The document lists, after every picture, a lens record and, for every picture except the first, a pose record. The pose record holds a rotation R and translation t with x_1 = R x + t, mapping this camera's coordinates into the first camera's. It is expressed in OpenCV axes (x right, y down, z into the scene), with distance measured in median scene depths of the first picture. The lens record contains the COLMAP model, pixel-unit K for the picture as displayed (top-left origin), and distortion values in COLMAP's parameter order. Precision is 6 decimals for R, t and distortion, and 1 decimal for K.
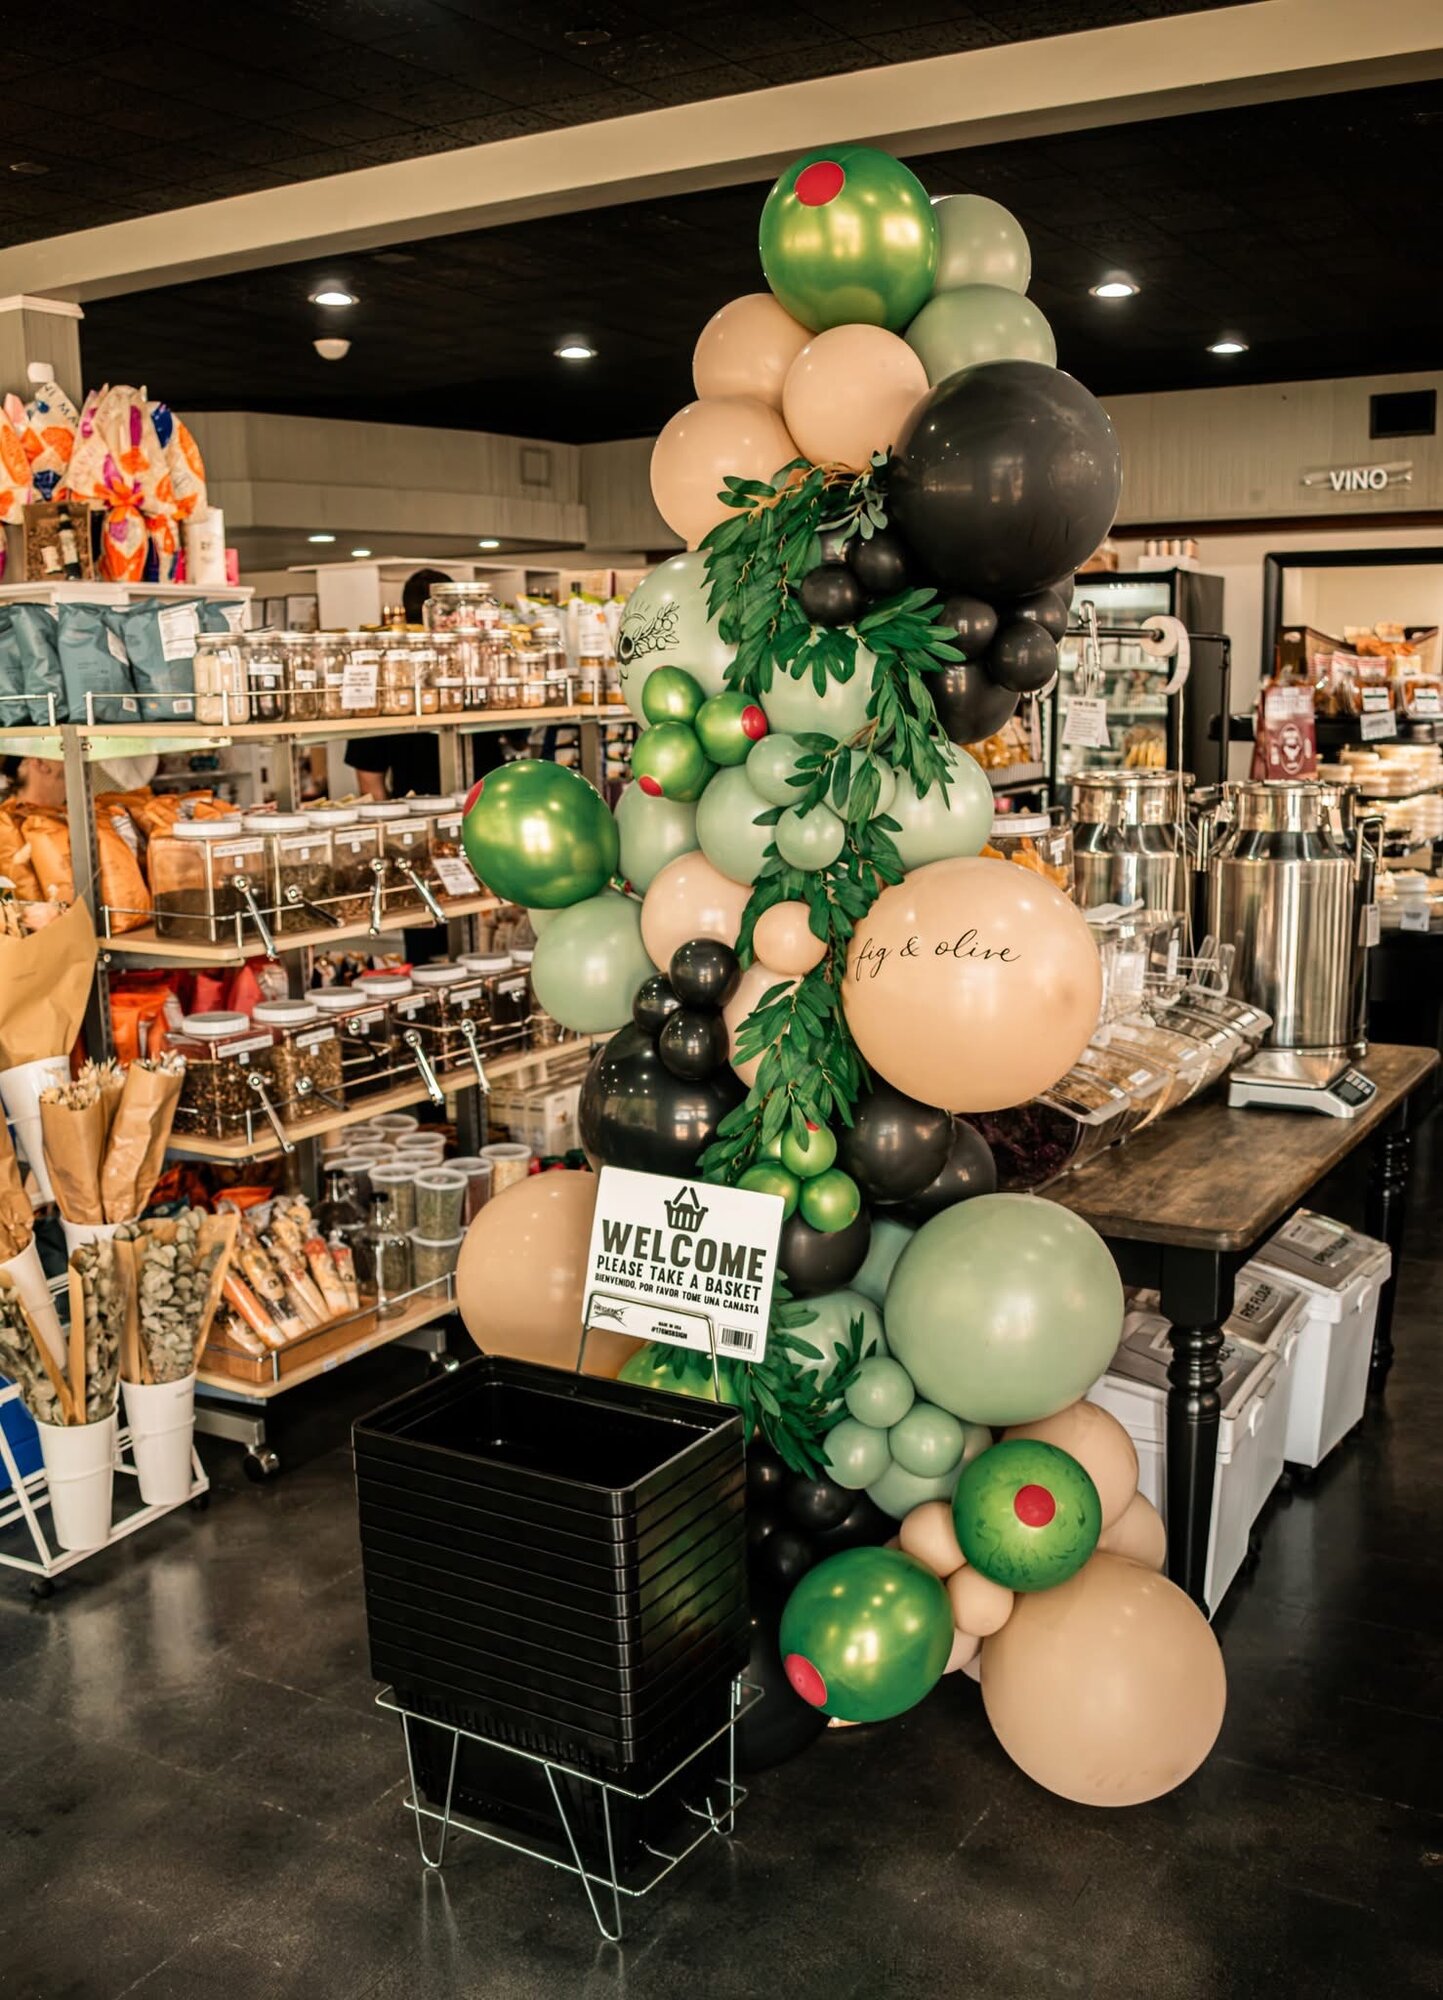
lens RADIAL K [[1877.6, 0, 733.3], [0, 1877.6, 1055.1], [0, 0, 1]] dist [-0.076063, 0.000000]
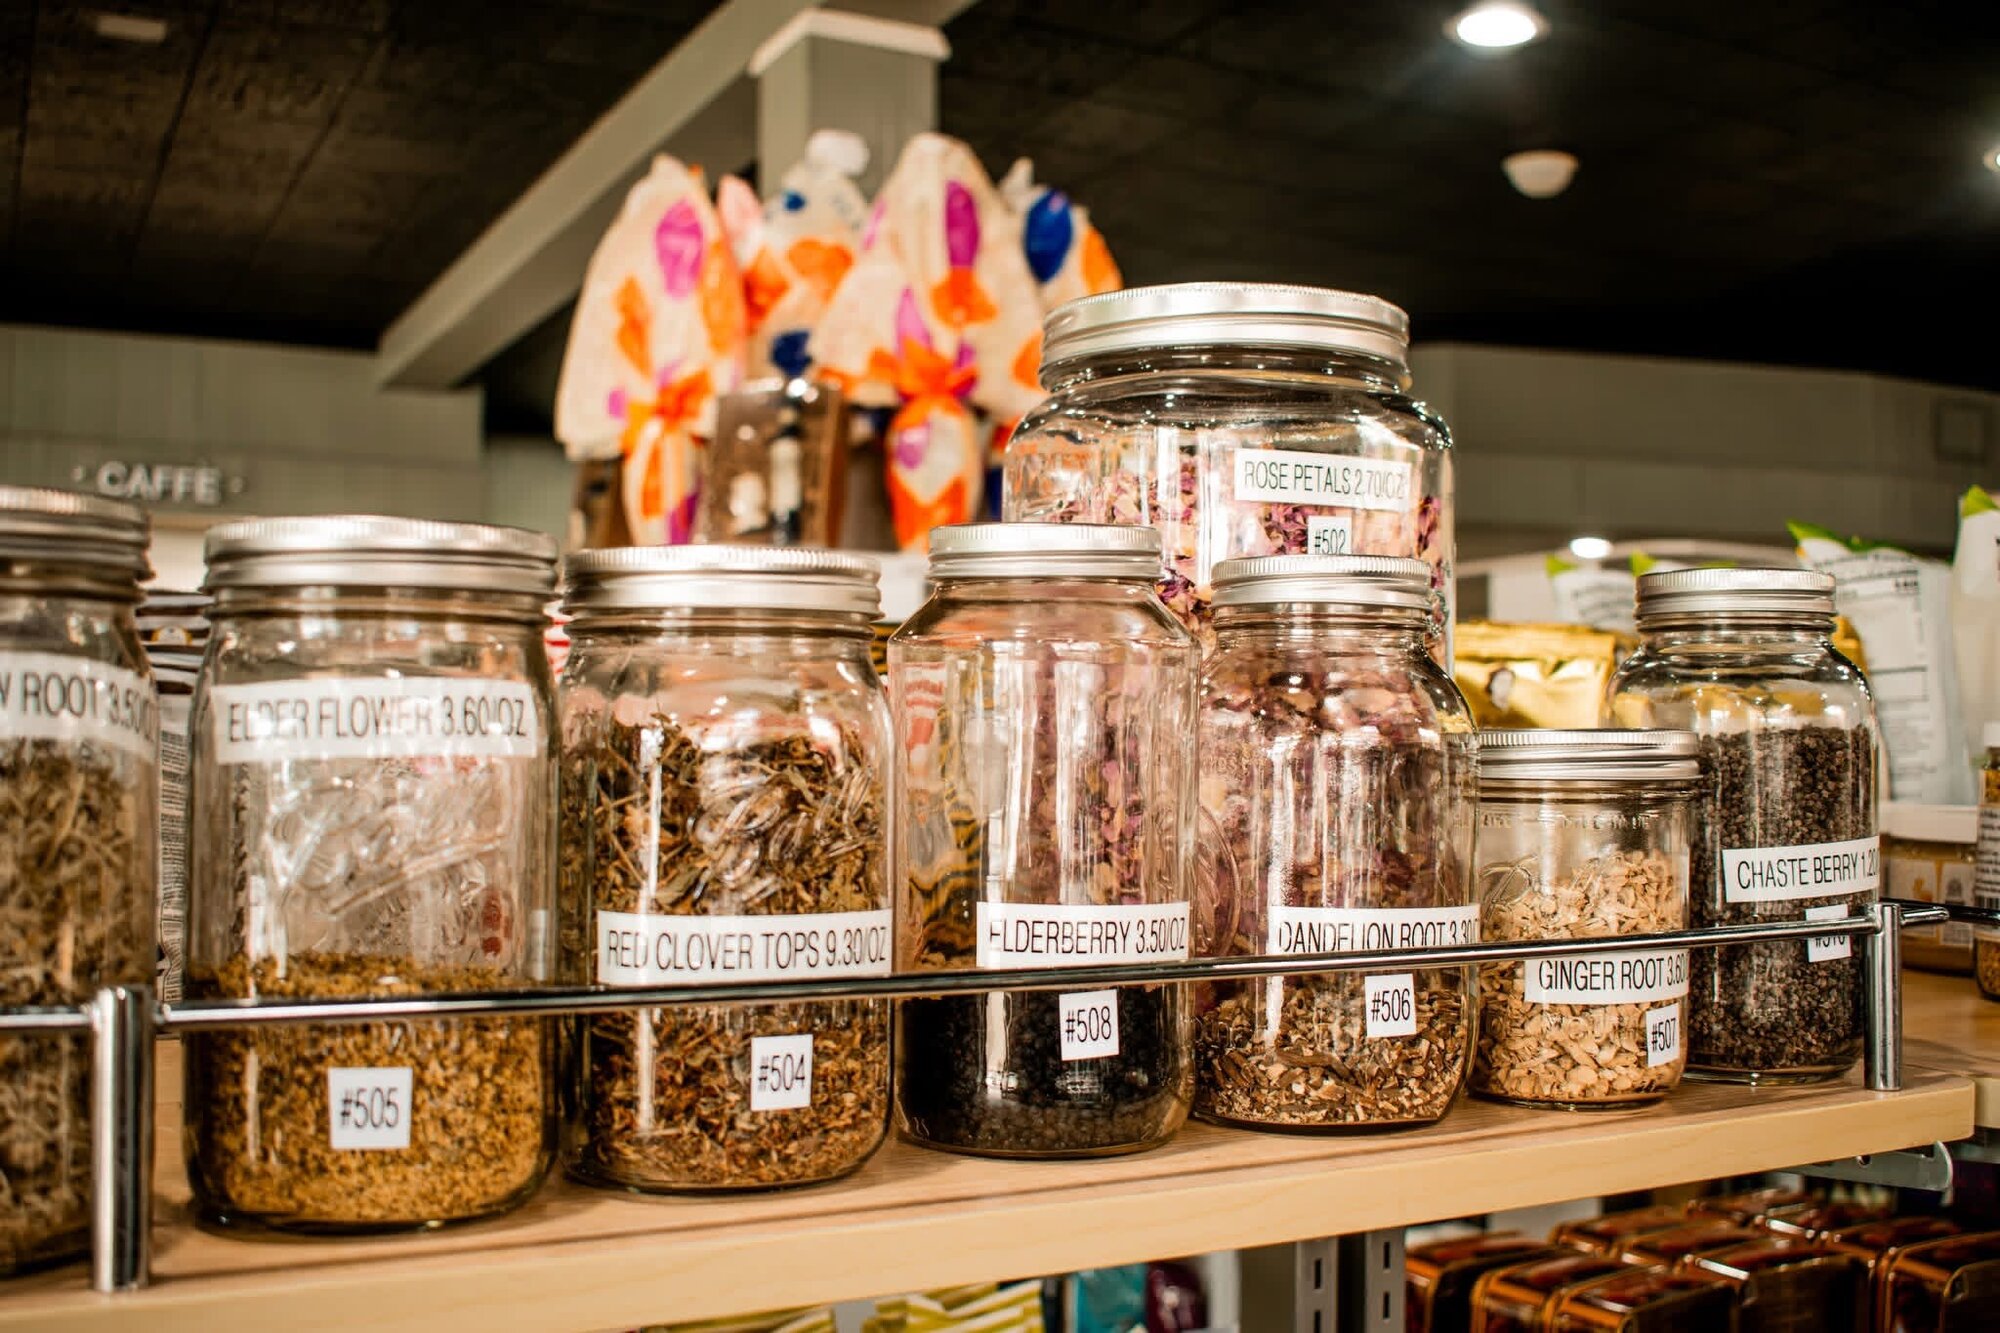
lens RADIAL K [[2050.8, 0, 1010.7], [0, 2050.8, 676.4], [0, 0, 1]] dist [-0.051877, 0.000000]
pose [[0.851138, 0.005845, -0.524910, -0.045954], [-0.129939, 0.971166, -0.199882, -0.131133], [0.508606, 0.238333, 0.827355, 0.611336]]
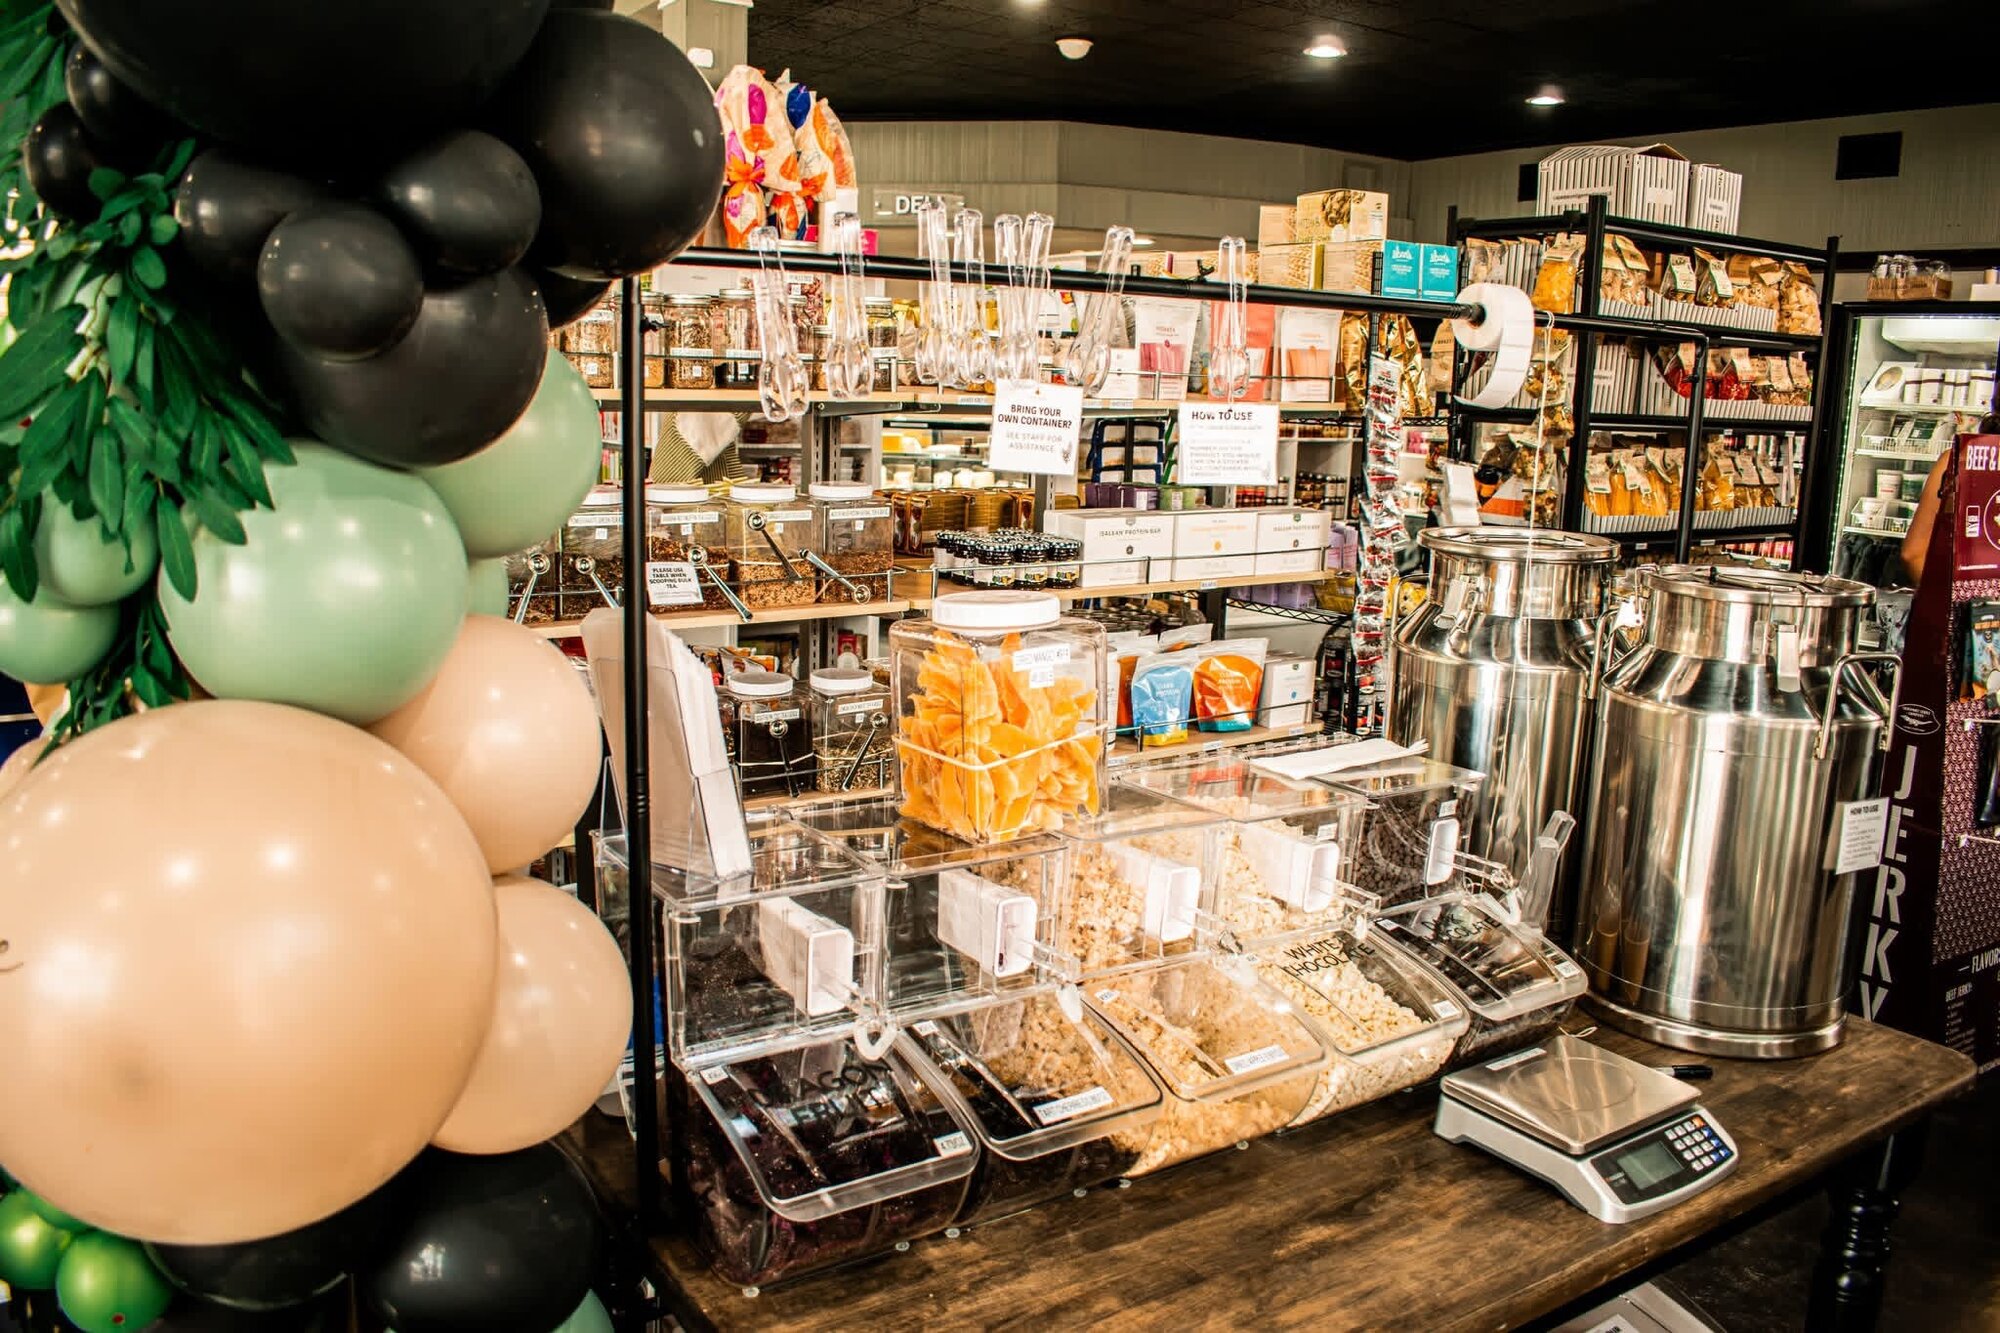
lens RADIAL K [[1540.9, 0, 994.4], [0, 1540.9, 667.1], [0, 0, 1]] dist [-0.088944, 0.013576]
pose [[0.899286, 0.128421, -0.418083, 0.187672], [-0.135139, 0.990733, 0.013640, -0.060034], [0.415960, 0.044233, 0.908307, 0.301260]]
